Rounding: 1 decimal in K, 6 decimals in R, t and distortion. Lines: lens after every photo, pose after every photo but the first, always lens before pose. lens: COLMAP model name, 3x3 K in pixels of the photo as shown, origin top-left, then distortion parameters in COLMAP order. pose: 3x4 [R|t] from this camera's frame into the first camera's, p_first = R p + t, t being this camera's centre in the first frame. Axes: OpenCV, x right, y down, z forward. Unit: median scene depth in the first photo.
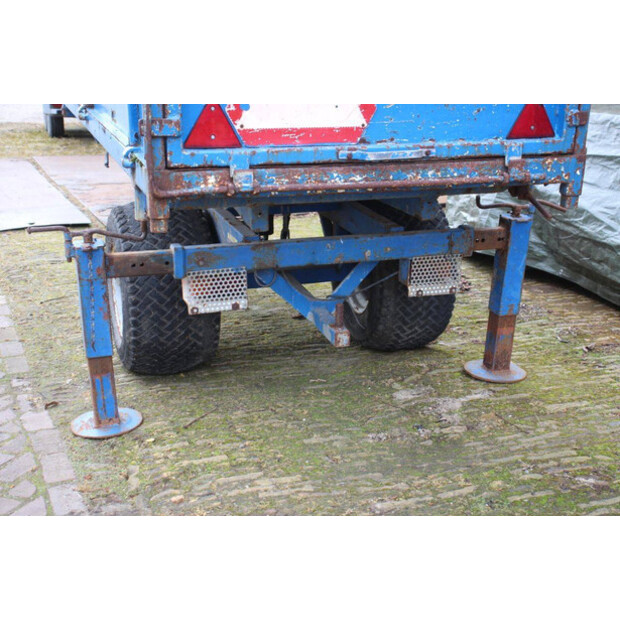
lens RADIAL K [[951.0, 0, 312.7], [0, 951.0, 290.5], [0, 0, 1]] dist [0.143931, 0.000000]
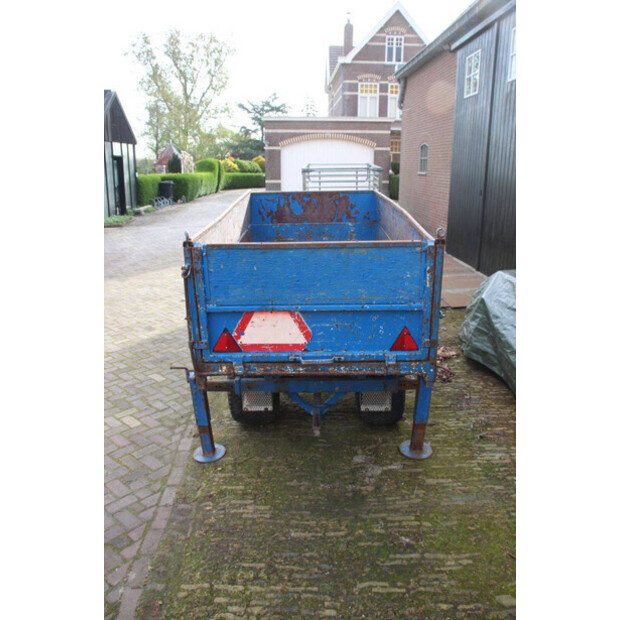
lens RADIAL K [[507.9, 0, 308.7], [0, 507.9, 310.6], [0, 0, 1]] dist [-0.121544, 0.062518]
pose [[0.939285, 0.079009, -0.333919, 0.376551], [-0.066878, 0.996621, 0.047690, -0.272249], [0.336558, -0.022462, 0.941395, 0.032281]]
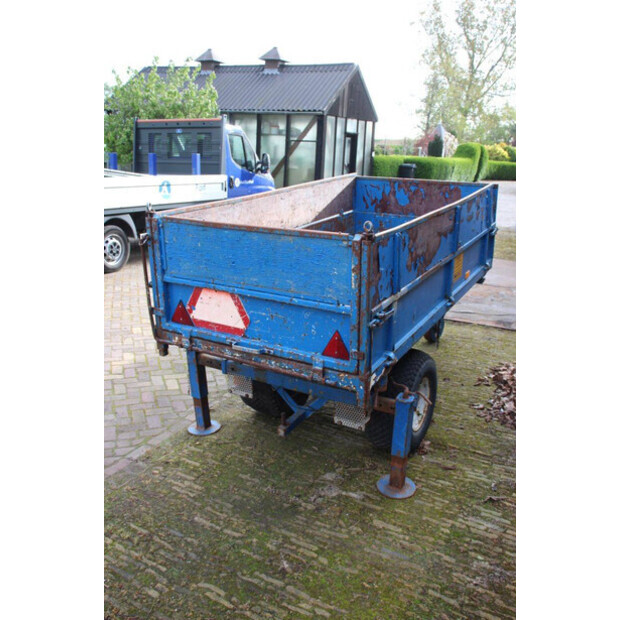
lens RADIAL K [[570.2, 0, 311.3], [0, 570.2, 313.0], [0, 0, 1]] dist [-0.059501, 0.000000]
pose [[0.658290, 0.222761, -0.719049, 0.883430], [-0.205906, 0.972067, 0.112639, -0.335853], [0.724055, 0.073907, 0.685771, 0.310790]]
